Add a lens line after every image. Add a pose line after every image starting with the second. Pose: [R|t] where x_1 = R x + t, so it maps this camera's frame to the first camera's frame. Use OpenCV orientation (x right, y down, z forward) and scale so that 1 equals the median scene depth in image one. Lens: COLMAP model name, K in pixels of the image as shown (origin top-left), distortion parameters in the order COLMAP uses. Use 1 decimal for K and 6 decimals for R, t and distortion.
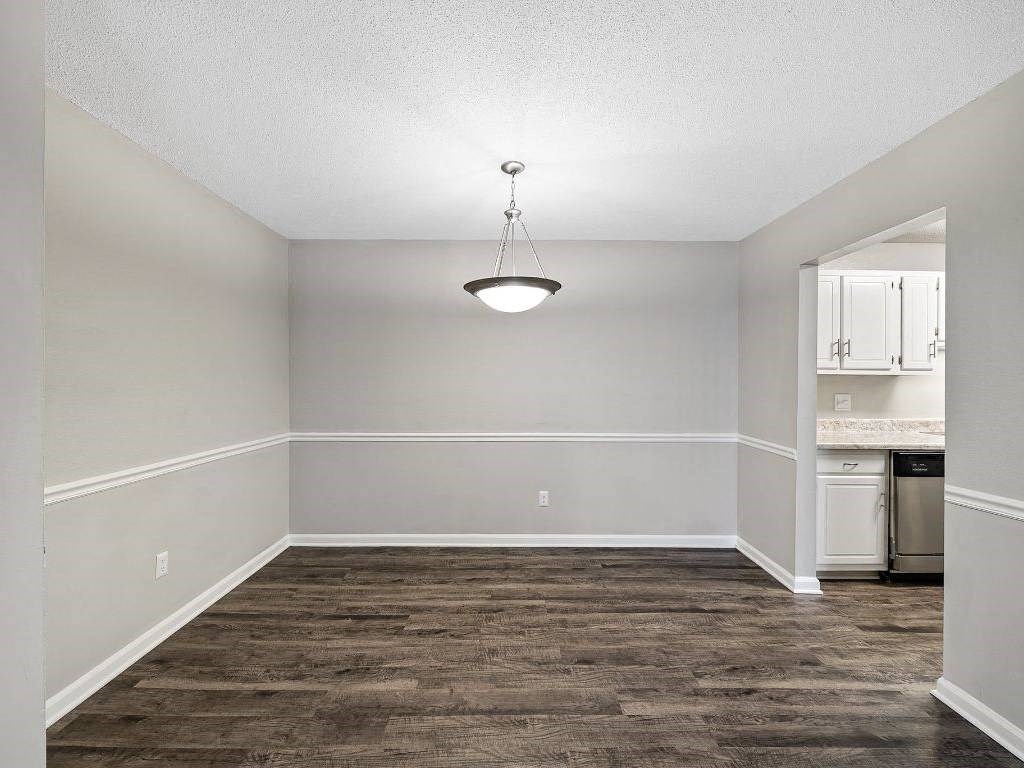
lens RADIAL K [[440.6, 0, 509.3], [0, 440.6, 382.0], [0, 0, 1]] dist [-0.004700, 0.000399]
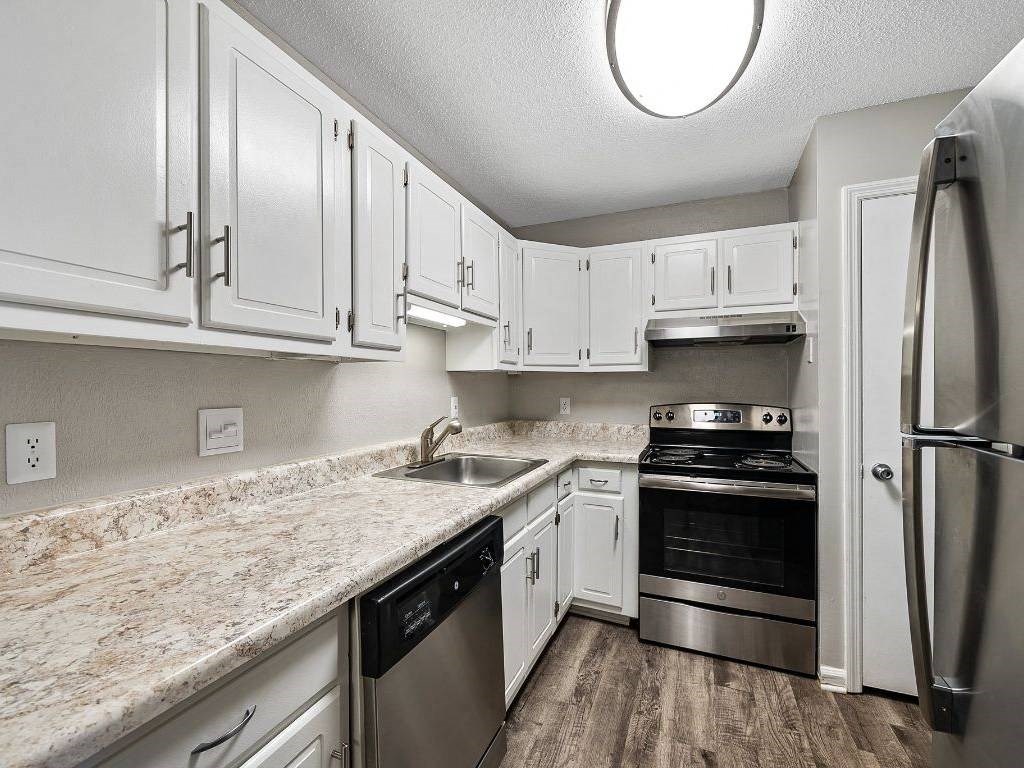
lens RADIAL K [[440.6, 0, 511.0], [0, 440.6, 386.7], [0, 0, 1]] dist [-0.004700, 0.000399]
pose [[0.389167, -0.010145, 0.921111, 0.568339], [0.005576, 0.999947, 0.008657, 0.008949], [-0.921150, 0.001767, 0.389203, 0.701934]]
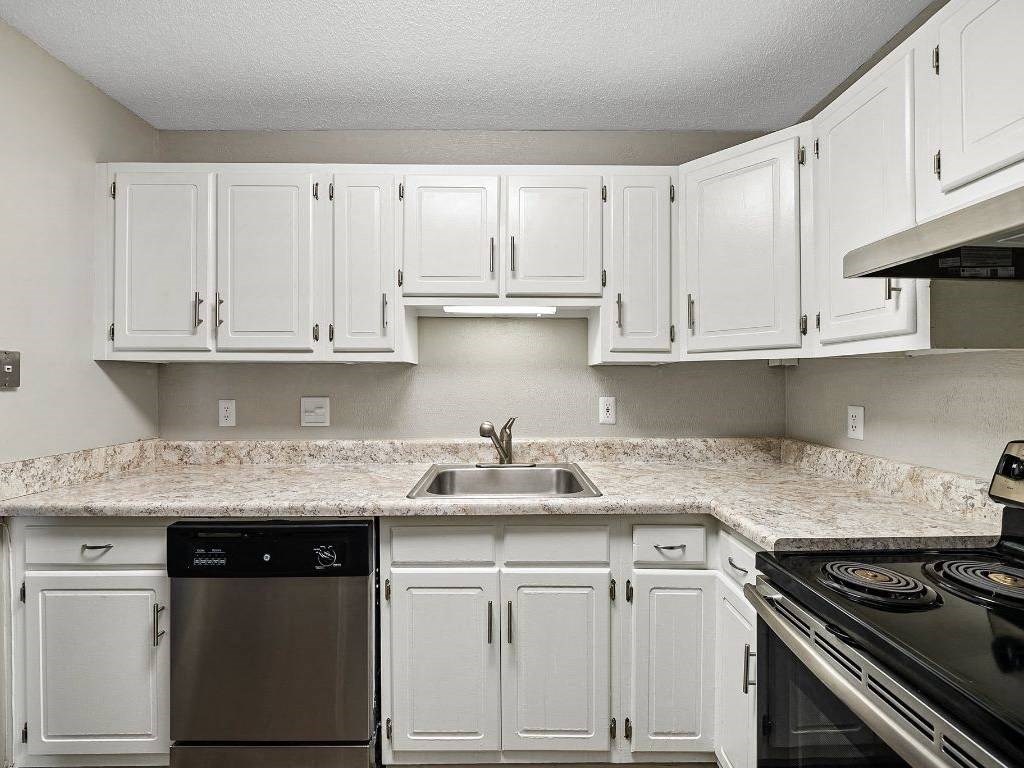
lens RADIAL K [[440.6, 0, 513.7], [0, 440.6, 383.0], [0, 0, 1]] dist [-0.004700, 0.000399]
pose [[0.999870, -0.007022, 0.014524, 1.103980], [0.007011, 0.999975, 0.000747, 0.011506], [-0.014529, -0.000646, 0.999894, 0.468113]]
